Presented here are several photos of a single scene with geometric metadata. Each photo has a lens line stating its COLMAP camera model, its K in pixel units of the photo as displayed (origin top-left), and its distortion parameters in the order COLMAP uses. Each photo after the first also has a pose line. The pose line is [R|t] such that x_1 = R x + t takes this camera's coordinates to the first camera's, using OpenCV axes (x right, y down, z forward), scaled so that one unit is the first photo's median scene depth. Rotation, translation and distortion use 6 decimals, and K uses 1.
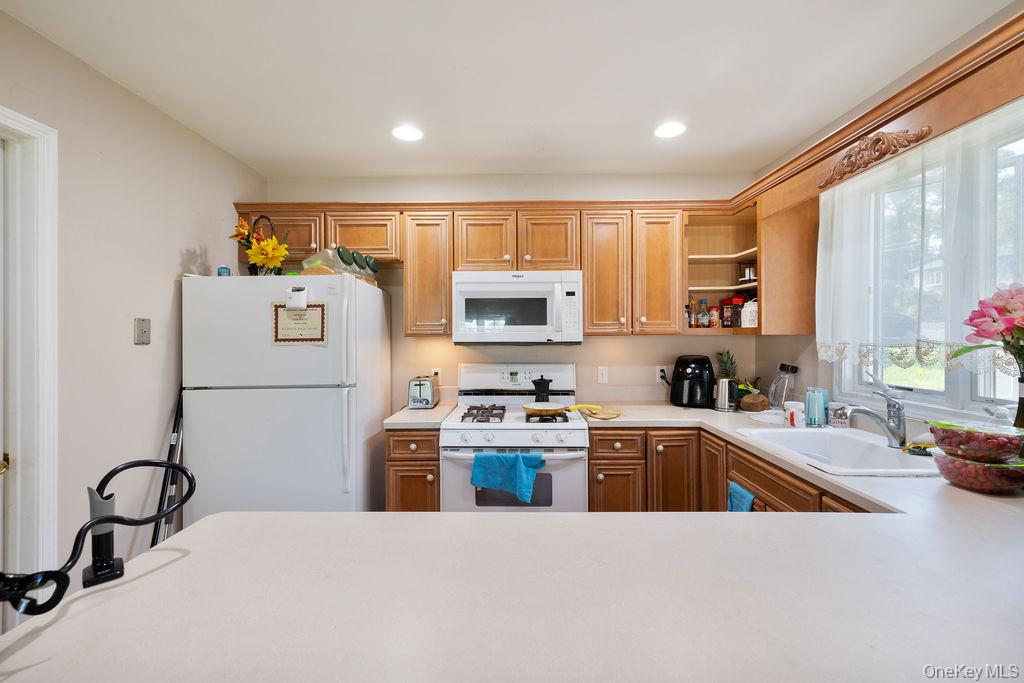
lens RADIAL K [[431.0, 0, 511.0], [0, 431.0, 335.0], [0, 0, 1]] dist [-0.000336, -0.000010]
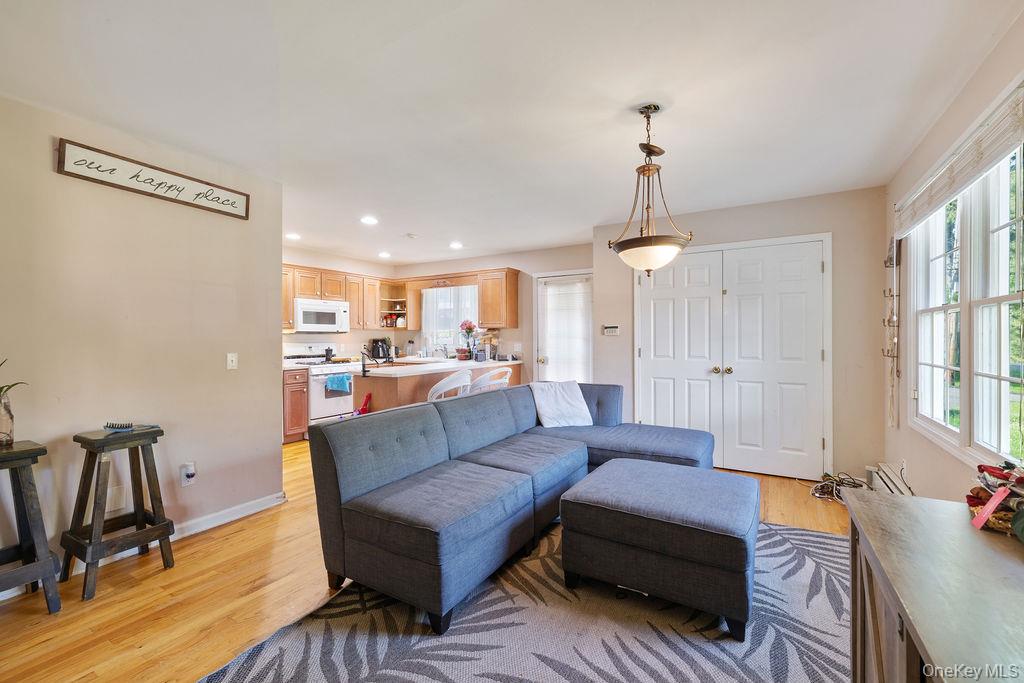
lens RADIAL K [[431.0, 0, 516.0], [0, 431.0, 337.6], [0, 0, 1]] dist [-0.000336, -0.000010]
pose [[0.512043, -0.001129, 0.858959, -1.408259], [0.003194, 0.999995, -0.000590, 0.051147], [-0.858954, 0.003046, 0.512044, -1.016789]]
